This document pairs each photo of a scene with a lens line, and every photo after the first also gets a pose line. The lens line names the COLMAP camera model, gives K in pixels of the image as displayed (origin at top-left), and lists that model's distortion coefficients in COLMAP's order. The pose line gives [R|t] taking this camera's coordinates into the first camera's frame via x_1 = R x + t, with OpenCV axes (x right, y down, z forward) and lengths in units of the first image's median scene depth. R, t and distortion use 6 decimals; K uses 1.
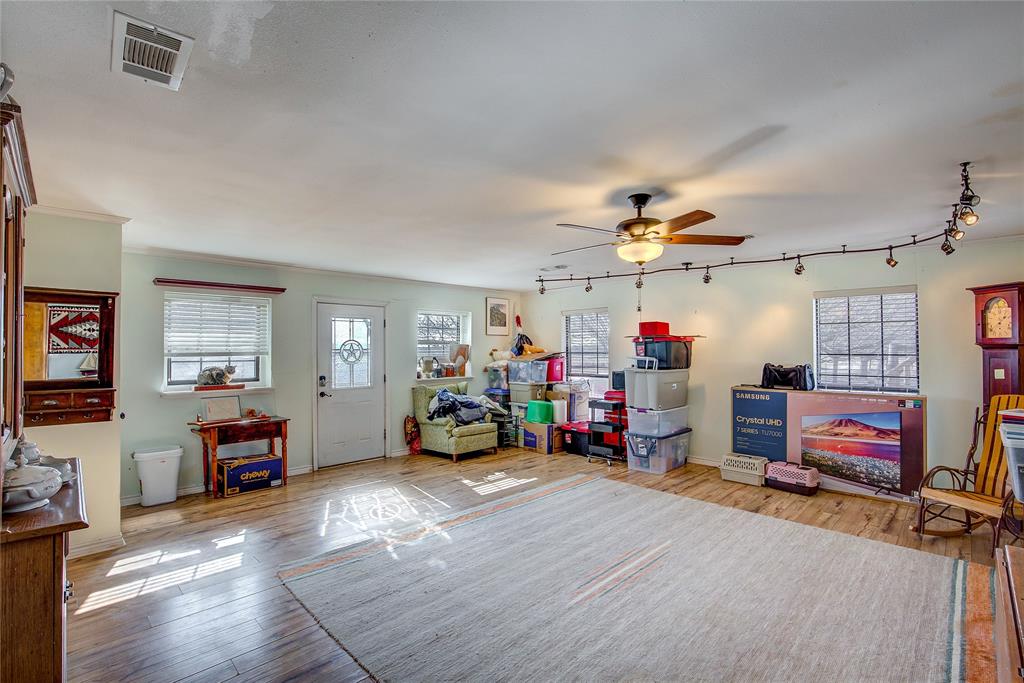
lens RADIAL K [[467.0, 0, 508.3], [0, 467.0, 343.0], [0, 0, 1]] dist [-0.035805, 0.006454]
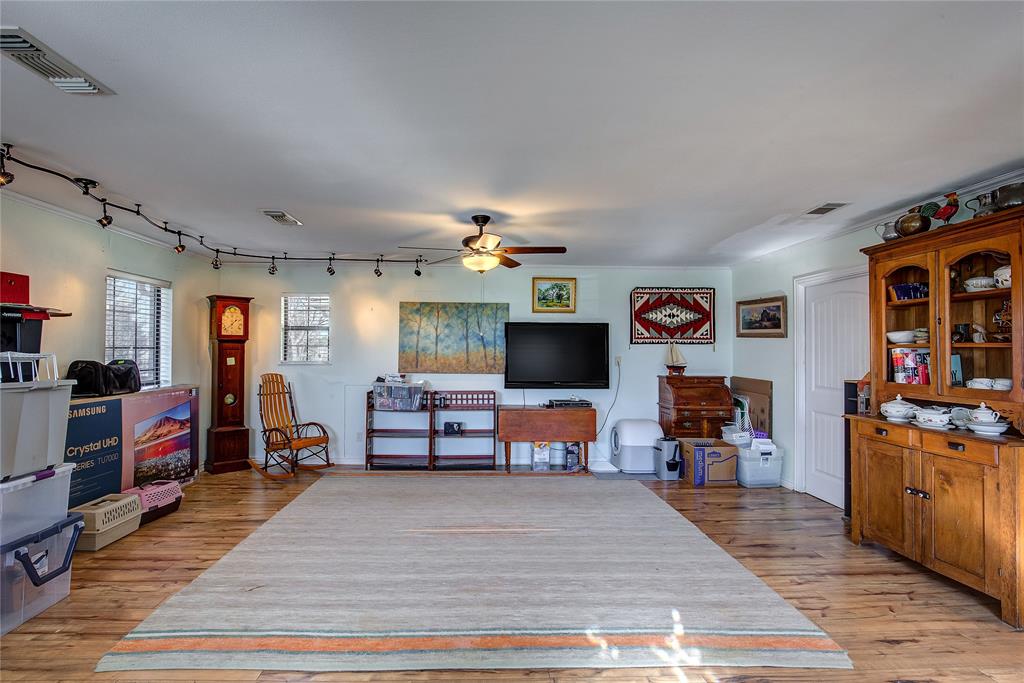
lens RADIAL K [[467.0, 0, 491.0], [0, 467.0, 341.2], [0, 0, 1]] dist [-0.035805, 0.006454]
pose [[-0.727255, 0.010929, 0.686280, -0.382661], [-0.011615, 0.999534, -0.028226, 0.031220], [-0.686269, -0.028498, -0.726789, 1.238685]]
